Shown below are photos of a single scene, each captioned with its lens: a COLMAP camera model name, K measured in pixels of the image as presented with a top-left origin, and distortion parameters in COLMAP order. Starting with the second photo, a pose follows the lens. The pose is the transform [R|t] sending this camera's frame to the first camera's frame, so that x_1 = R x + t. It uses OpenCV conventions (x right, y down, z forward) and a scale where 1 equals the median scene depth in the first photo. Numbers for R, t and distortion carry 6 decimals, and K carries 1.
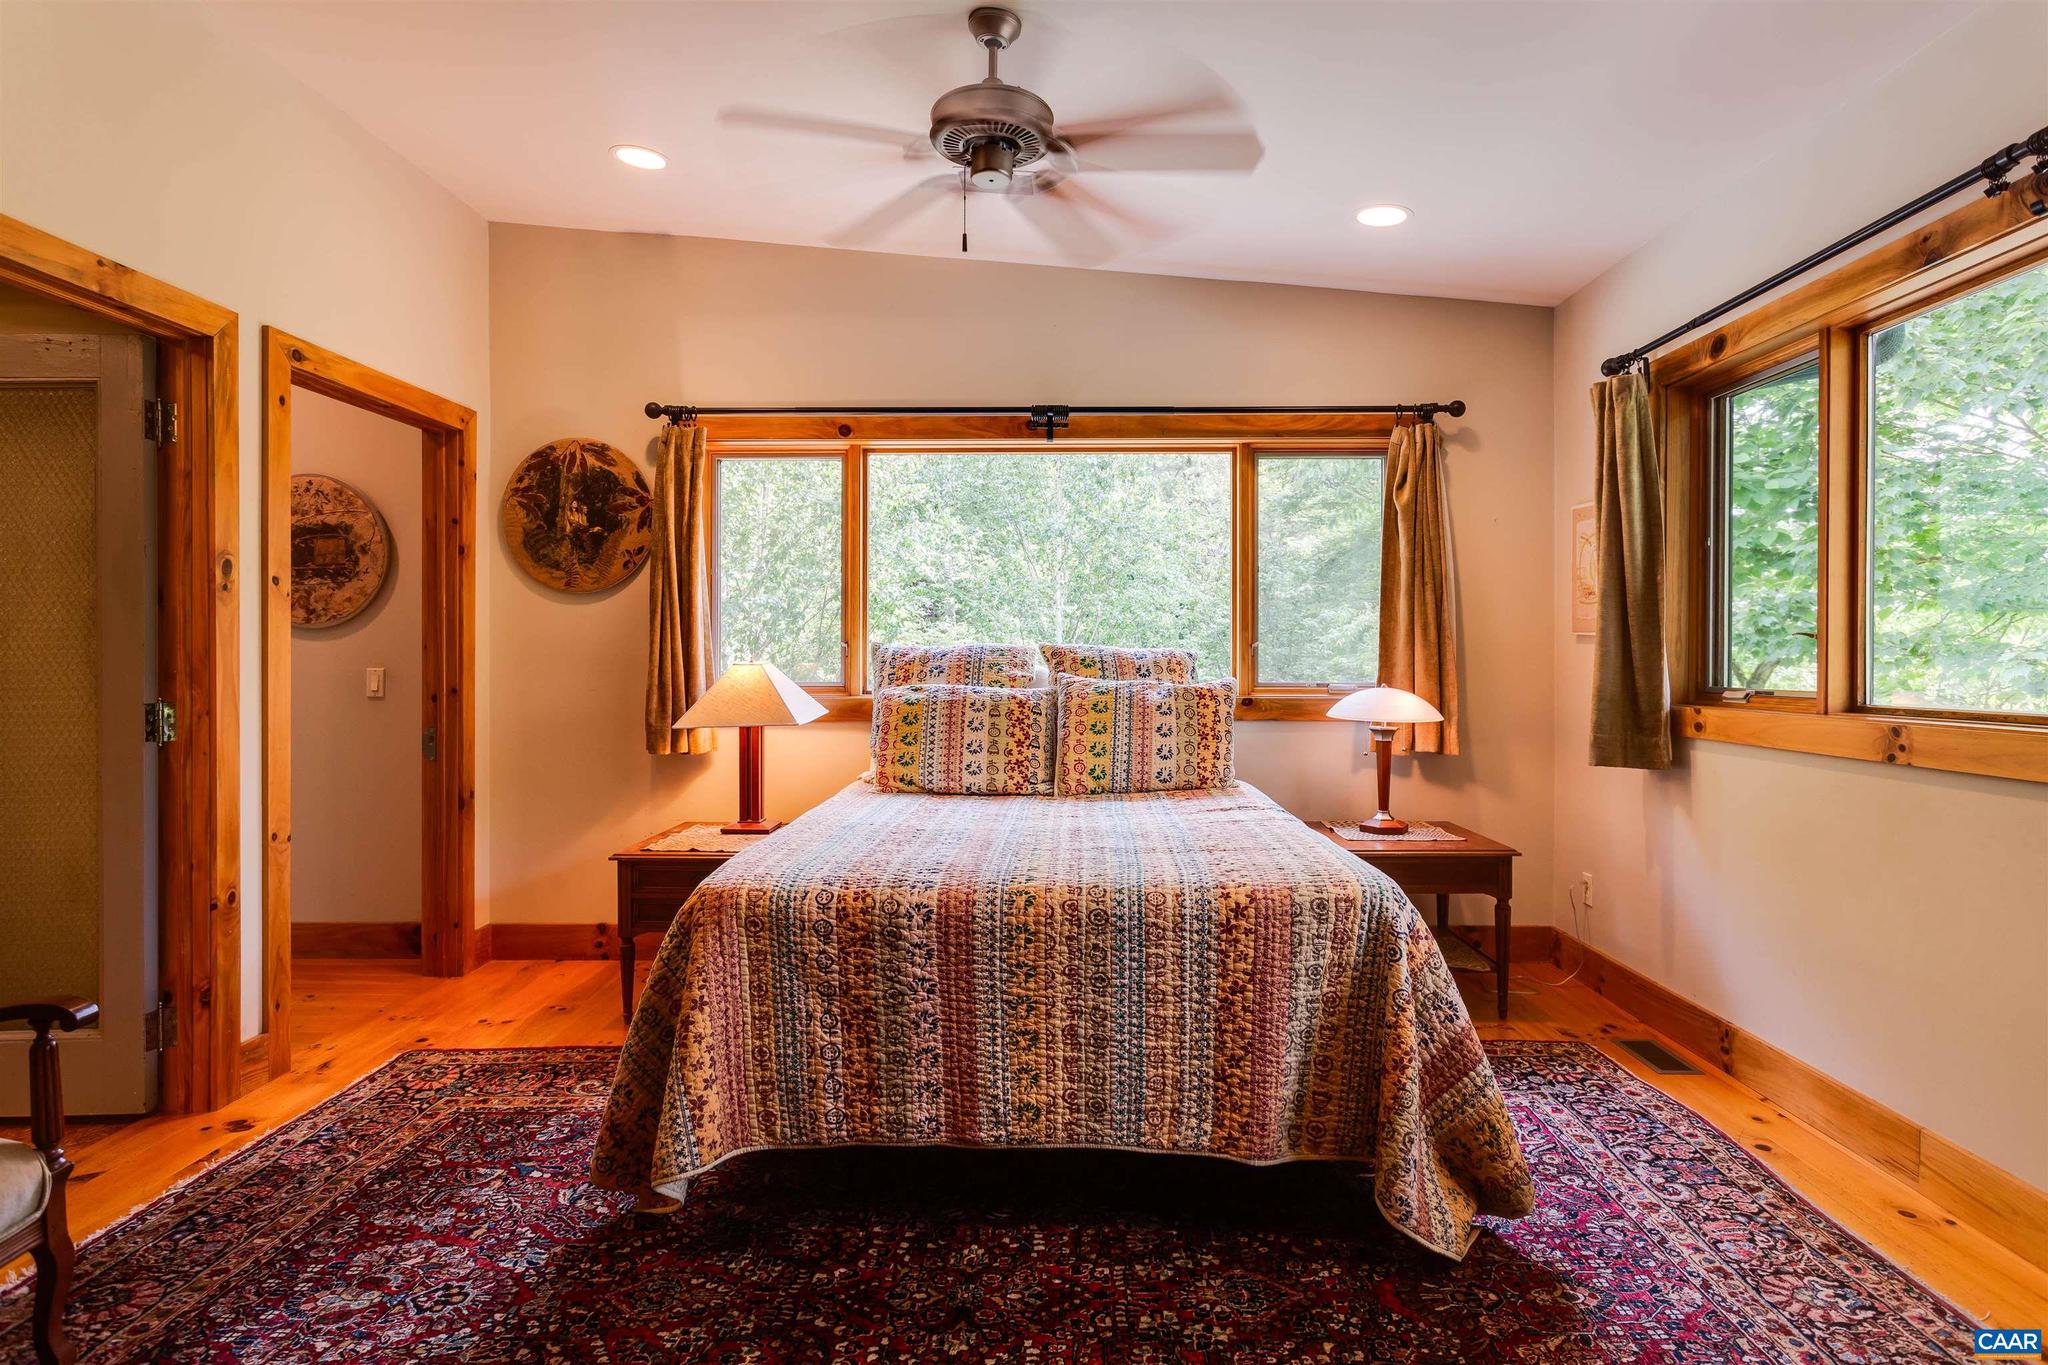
lens RADIAL K [[1884.0, 0, 1022.6], [0, 1884.0, 659.2], [0, 0, 1]] dist [0.001098, -0.000206]
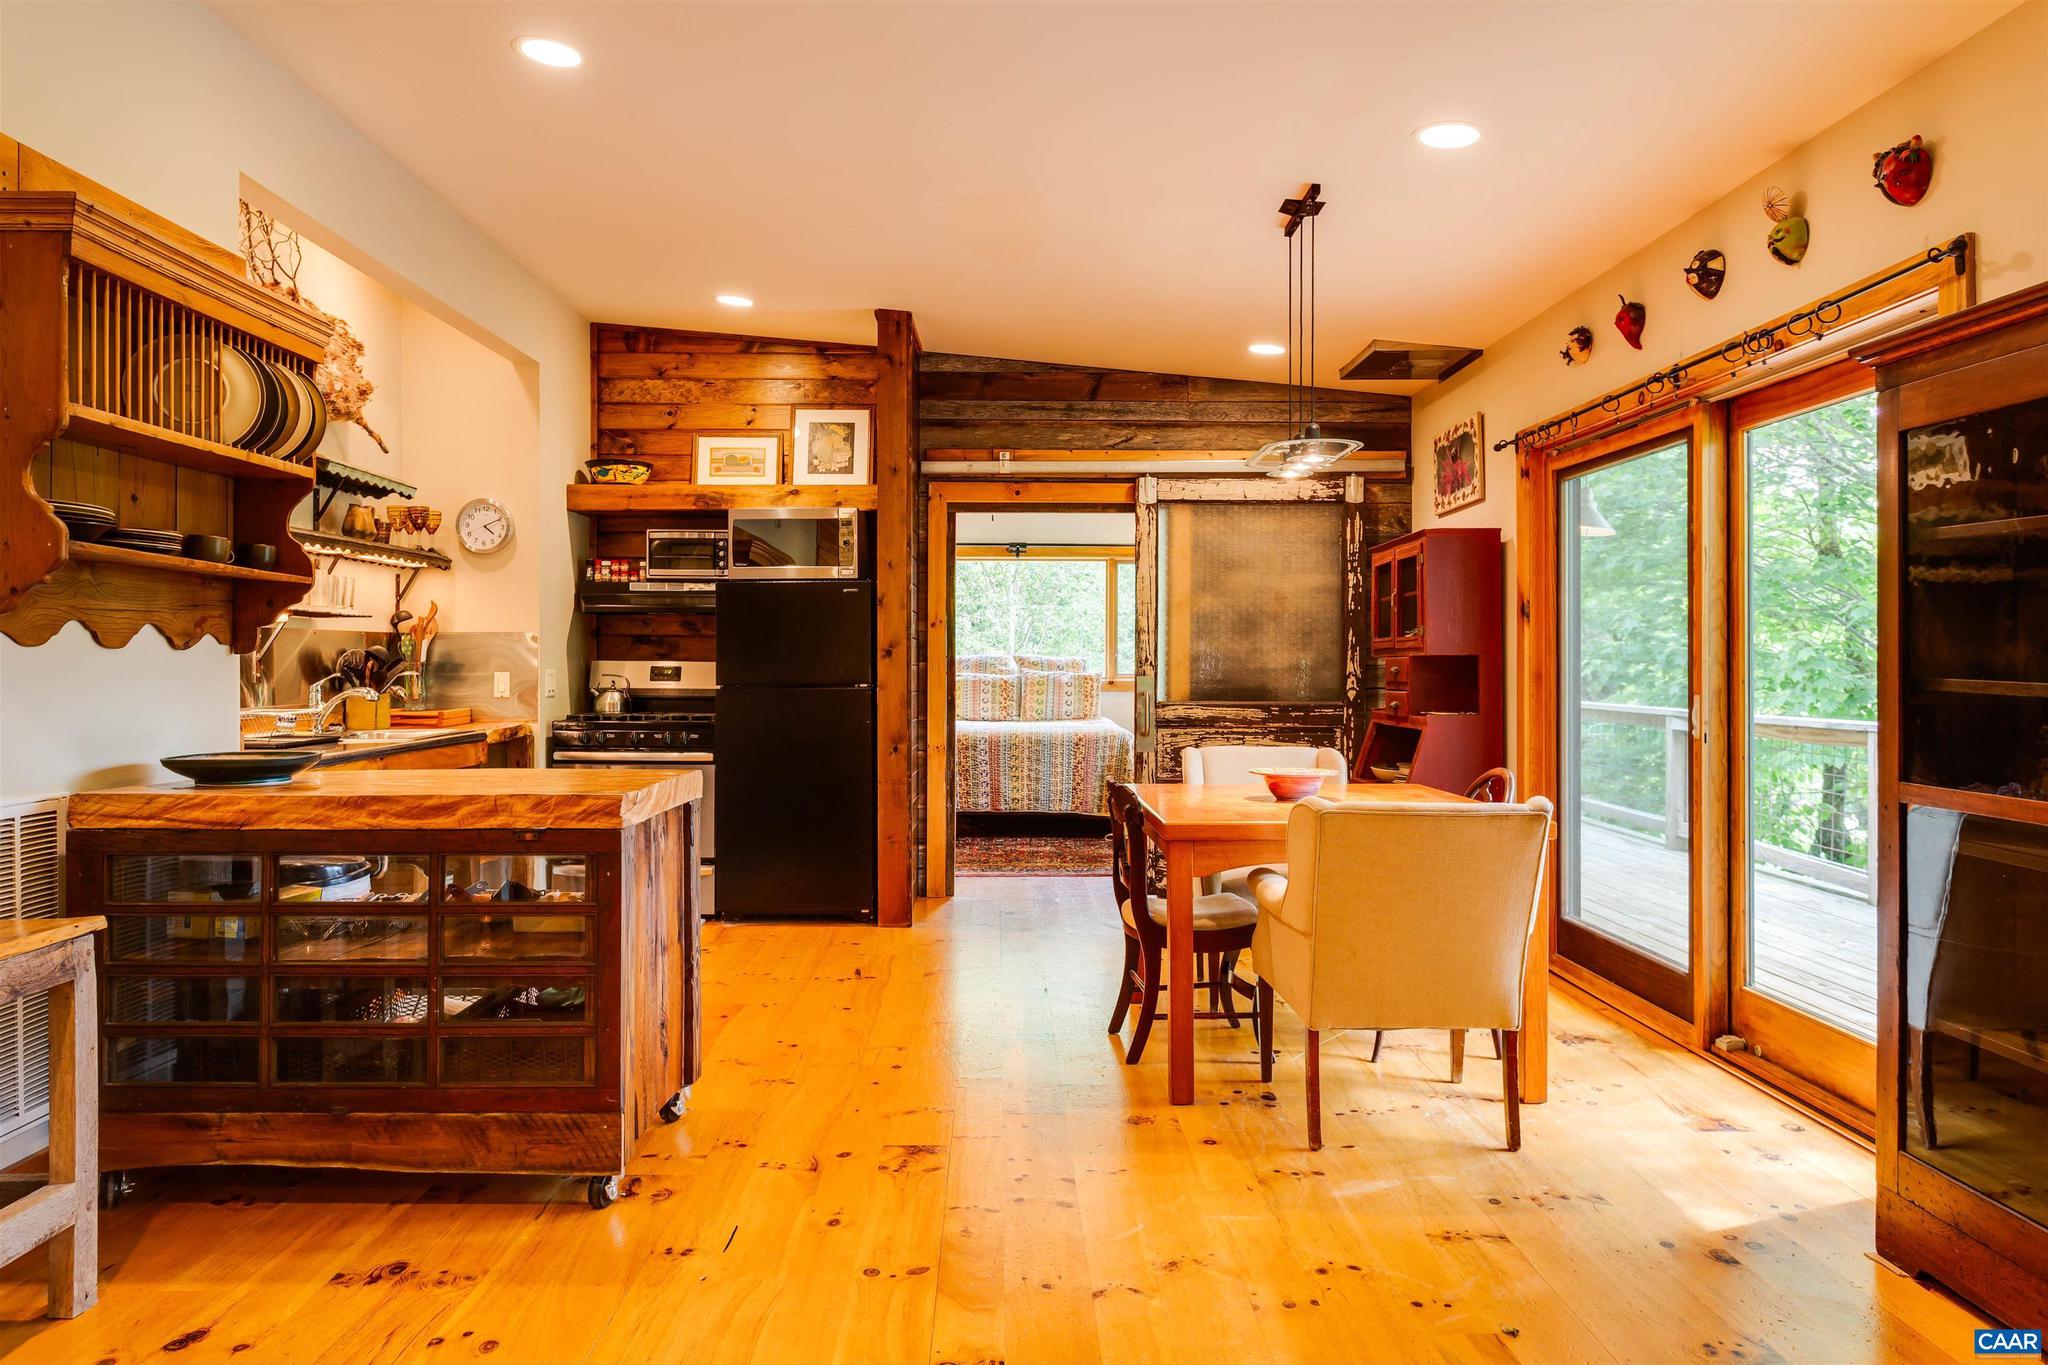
lens RADIAL K [[1884.0, 0, 1022.6], [0, 1884.0, 659.2], [0, 0, 1]] dist [0.001098, -0.000206]
pose [[0.999661, 0.001089, 0.026004, -0.040018], [-0.001070, 0.999999, -0.000732, -0.001728], [-0.026005, 0.000704, 0.999662, -1.288433]]
